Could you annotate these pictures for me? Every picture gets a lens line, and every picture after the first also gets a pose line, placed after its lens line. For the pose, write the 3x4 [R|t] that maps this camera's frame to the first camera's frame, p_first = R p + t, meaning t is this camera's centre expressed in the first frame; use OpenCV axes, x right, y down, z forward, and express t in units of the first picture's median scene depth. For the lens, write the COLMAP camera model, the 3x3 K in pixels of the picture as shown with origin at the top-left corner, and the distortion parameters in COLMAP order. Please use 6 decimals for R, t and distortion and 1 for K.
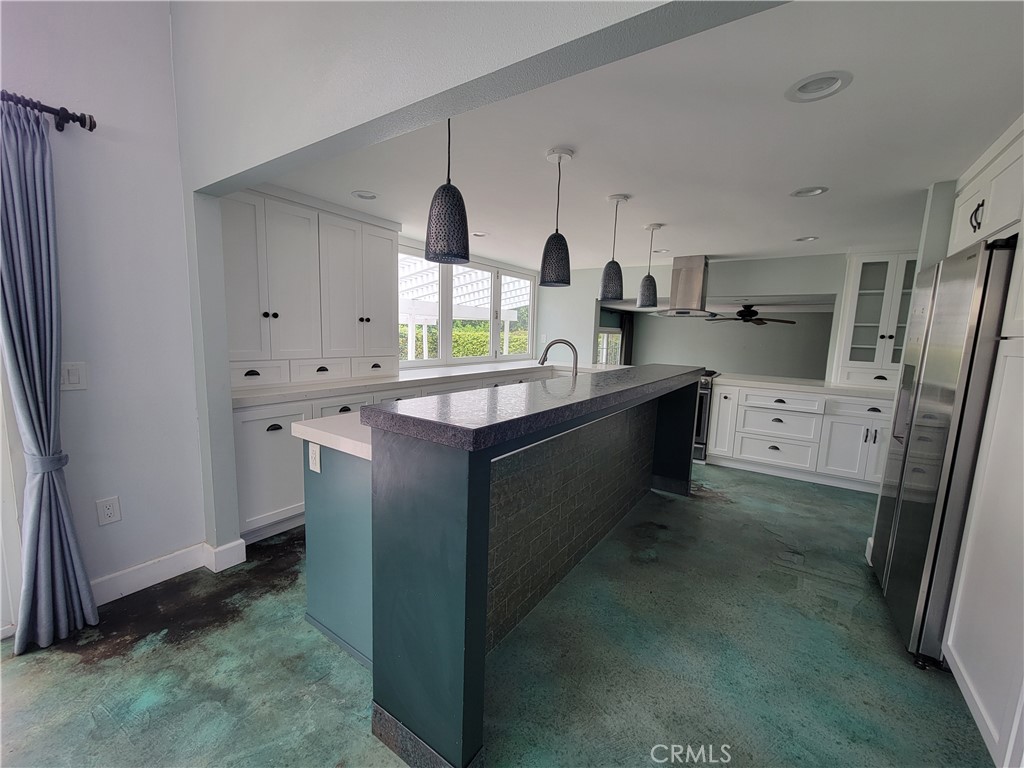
lens RADIAL K [[418.2, 0, 505.2], [0, 418.2, 385.3], [0, 0, 1]] dist [-0.000805, 0.000114]
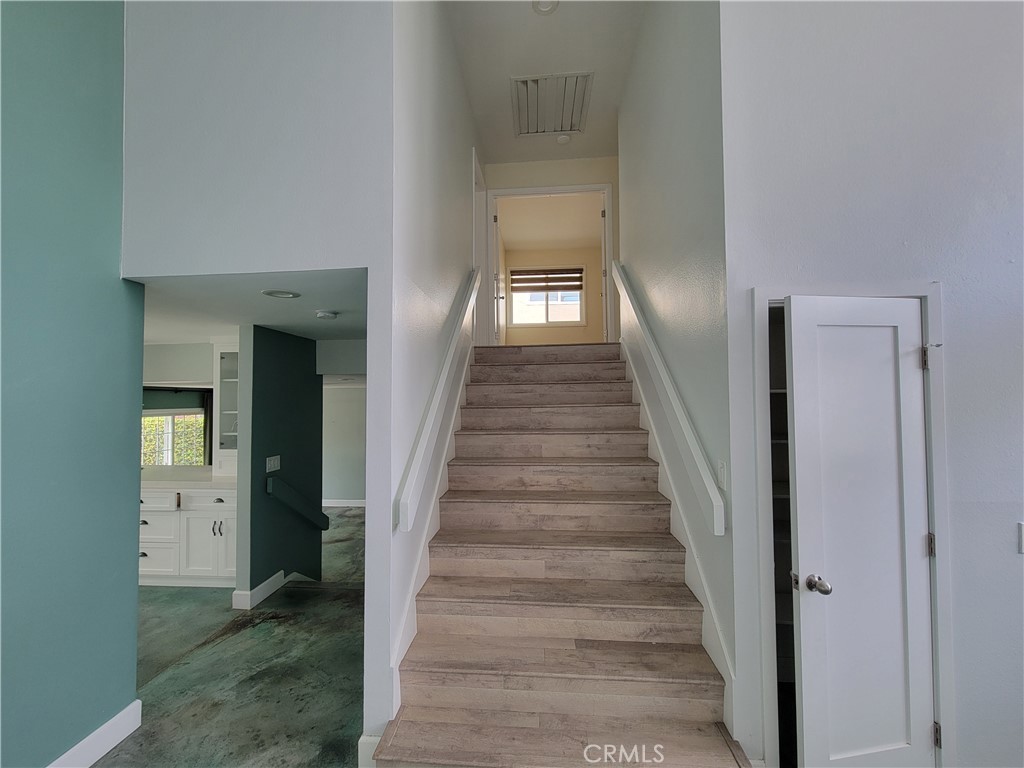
lens RADIAL K [[418.2, 0, 505.3], [0, 418.2, 384.3], [0, 0, 1]] dist [-0.000805, 0.000114]
pose [[0.868560, -0.023614, 0.495020, 1.591096], [0.101237, 0.986255, -0.130583, -0.023394], [-0.485133, 0.163534, 0.859013, -0.345792]]
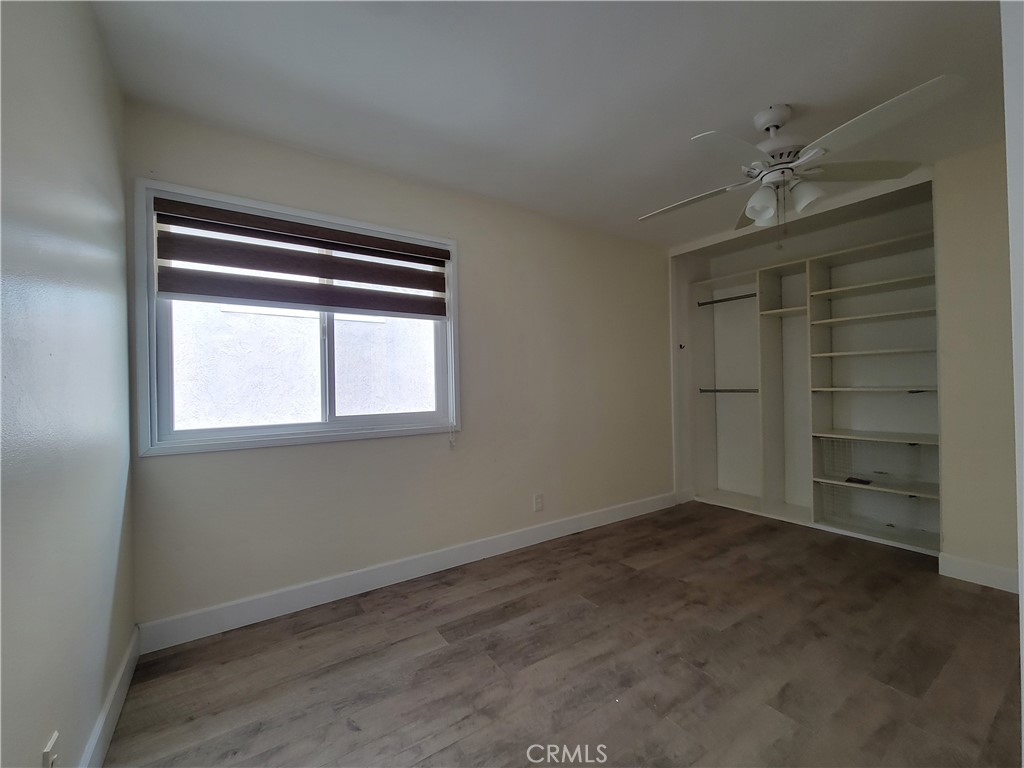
lens RADIAL K [[418.2, 0, 505.2], [0, 418.2, 387.0], [0, 0, 1]] dist [-0.000805, 0.000114]
pose [[0.365682, -0.040226, 0.929870, 2.911049], [0.152912, 0.988087, -0.017390, -0.970287], [-0.918093, 0.148547, 0.367476, 1.696931]]
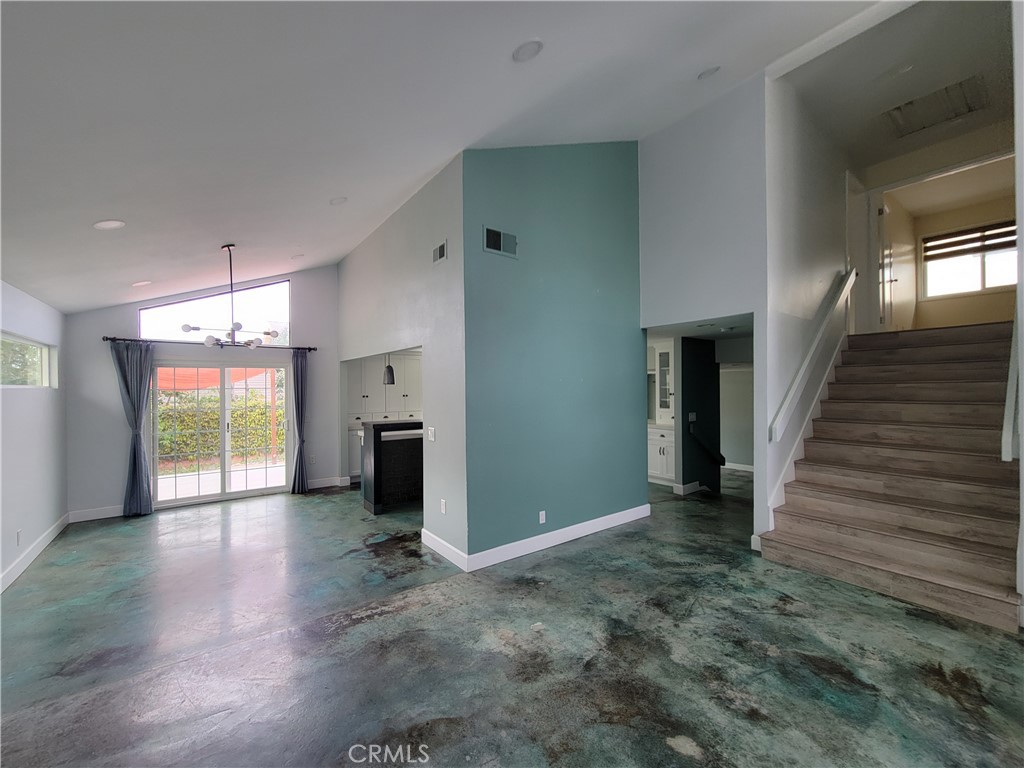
lens RADIAL K [[418.2, 0, 508.1], [0, 418.2, 384.6], [0, 0, 1]] dist [-0.000805, 0.000114]
pose [[0.945678, -0.041935, -0.322389, 1.362662], [-0.002113, 0.990832, -0.135081, 0.135273], [0.325098, 0.128425, 0.936919, -1.420622]]
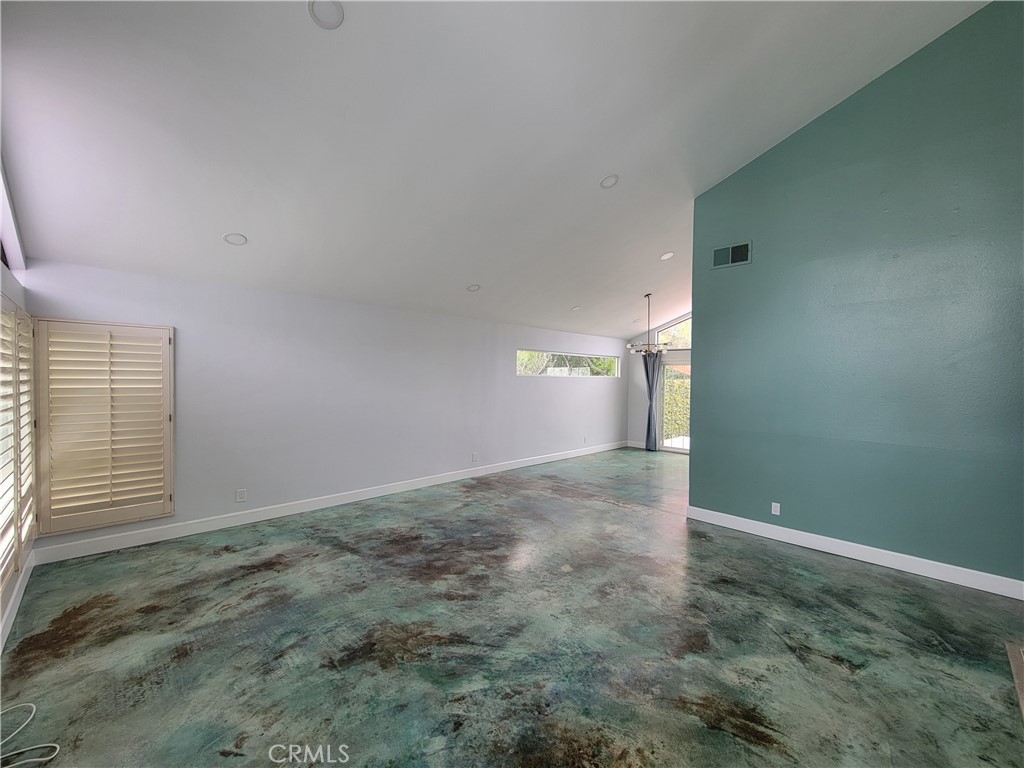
lens RADIAL K [[418.2, 0, 503.4], [0, 418.2, 383.9], [0, 0, 1]] dist [-0.000805, 0.000114]
pose [[-0.206952, -0.021197, -0.978122, 2.919779], [-0.142311, 0.989784, 0.008661, 0.072572], [0.967946, 0.140990, -0.207854, -0.479121]]
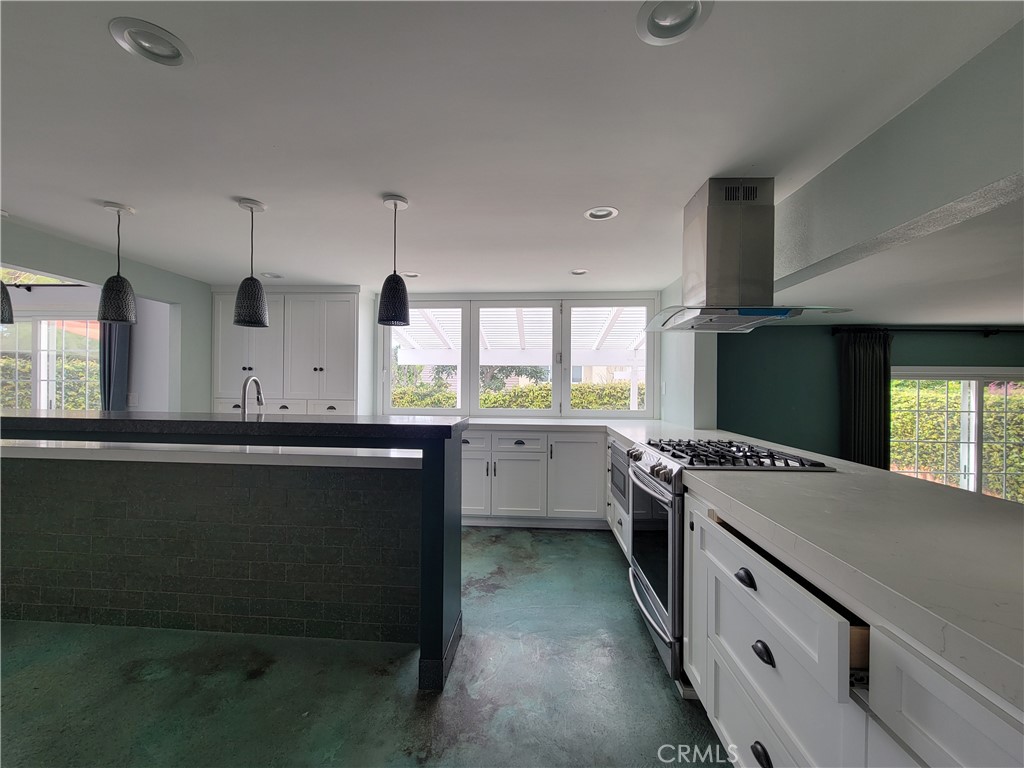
lens RADIAL K [[418.2, 0, 509.0], [0, 418.2, 385.0], [0, 0, 1]] dist [-0.000805, 0.000114]
pose [[0.508196, -0.026068, -0.860847, 1.442941], [-0.105554, 0.990121, -0.092296, -0.082509], [0.854748, 0.137770, 0.500424, 1.249747]]
